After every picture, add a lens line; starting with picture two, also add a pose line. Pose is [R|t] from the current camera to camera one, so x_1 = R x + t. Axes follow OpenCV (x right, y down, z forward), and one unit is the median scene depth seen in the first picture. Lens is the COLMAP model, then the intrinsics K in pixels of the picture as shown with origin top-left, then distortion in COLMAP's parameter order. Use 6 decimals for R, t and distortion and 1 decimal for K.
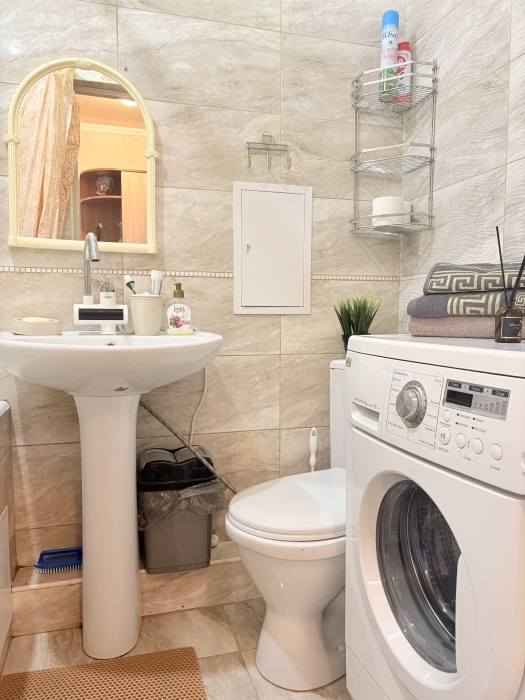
lens RADIAL K [[532.9, 0, 265.5], [0, 532.9, 353.4], [0, 0, 1]] dist [0.032889, -0.040387]
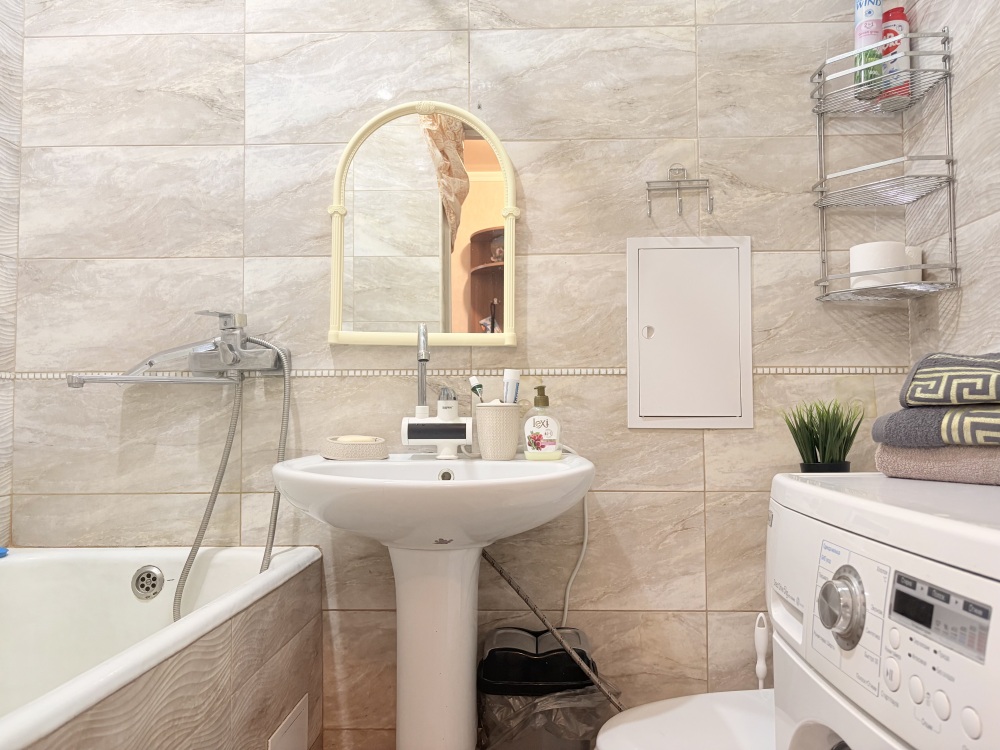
lens RADIAL K [[761.3, 0, 506.5], [0, 761.3, 372.7], [0, 0, 1]] dist [0.032889, -0.040387]
pose [[0.949640, -0.021821, -0.312582, 0.100085], [-0.017385, 0.992367, -0.122092, -0.025407], [0.312860, 0.121378, 0.942012, 0.040911]]
